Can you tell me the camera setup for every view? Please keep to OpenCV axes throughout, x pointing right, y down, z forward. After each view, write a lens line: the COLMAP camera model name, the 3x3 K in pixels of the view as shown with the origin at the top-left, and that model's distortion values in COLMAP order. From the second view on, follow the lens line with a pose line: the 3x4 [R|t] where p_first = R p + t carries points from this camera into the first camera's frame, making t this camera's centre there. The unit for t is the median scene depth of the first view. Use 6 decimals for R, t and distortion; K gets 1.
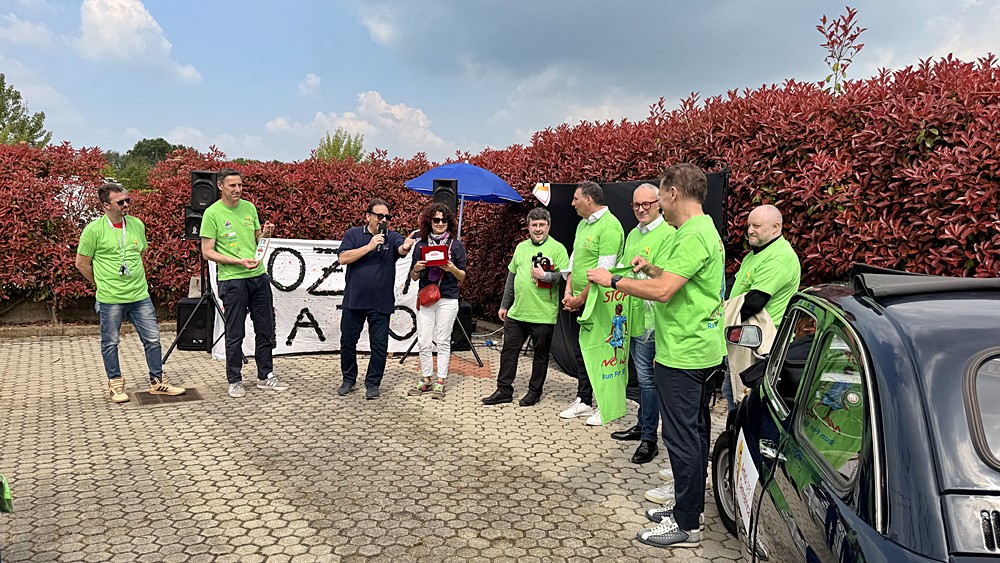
lens RADIAL K [[728.3, 0, 507.5], [0, 728.3, 273.3], [0, 0, 1]] dist [0.069767, -0.061322]
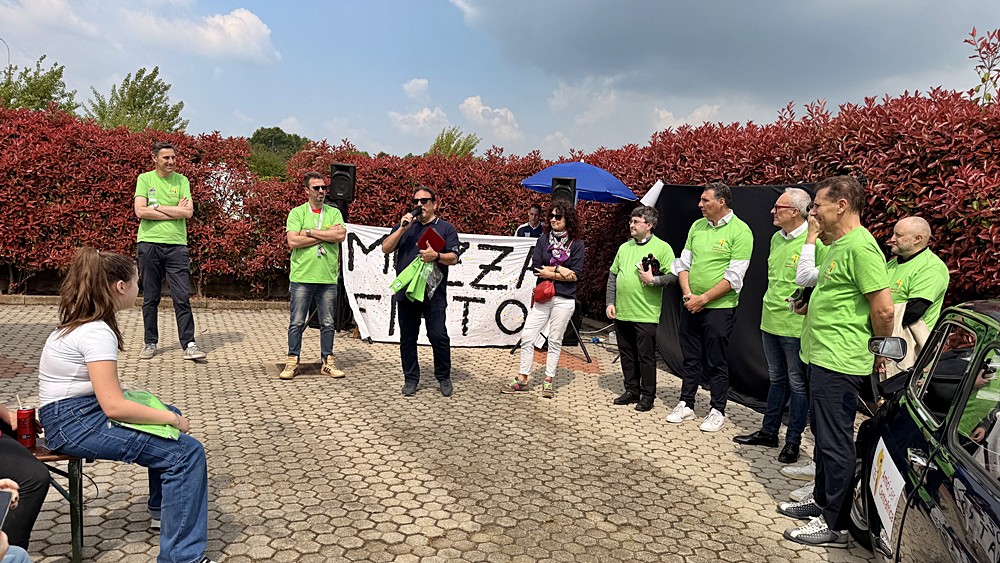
lens RADIAL K [[728.3, 0, 502.2], [0, 728.3, 270.7], [0, 0, 1]] dist [0.069767, -0.061322]
pose [[0.989635, 0.049622, -0.134761, -0.041277], [-0.049360, 0.998767, 0.005286, 0.000814], [0.134857, 0.001420, 0.990864, -0.045552]]
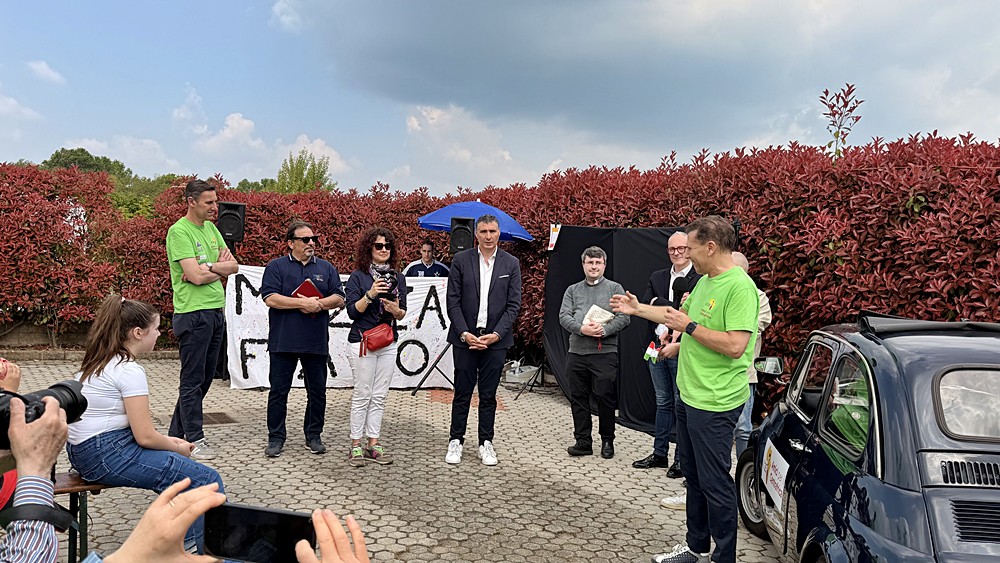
lens RADIAL K [[805.3, 0, 505.4], [0, 805.3, 274.3], [0, 0, 1]] dist [0.112479, -0.118370]
pose [[0.998279, 0.032070, 0.049089, -0.120189], [-0.029768, 0.998455, -0.046919, 0.005101], [-0.050518, 0.045377, 0.997692, -0.222390]]
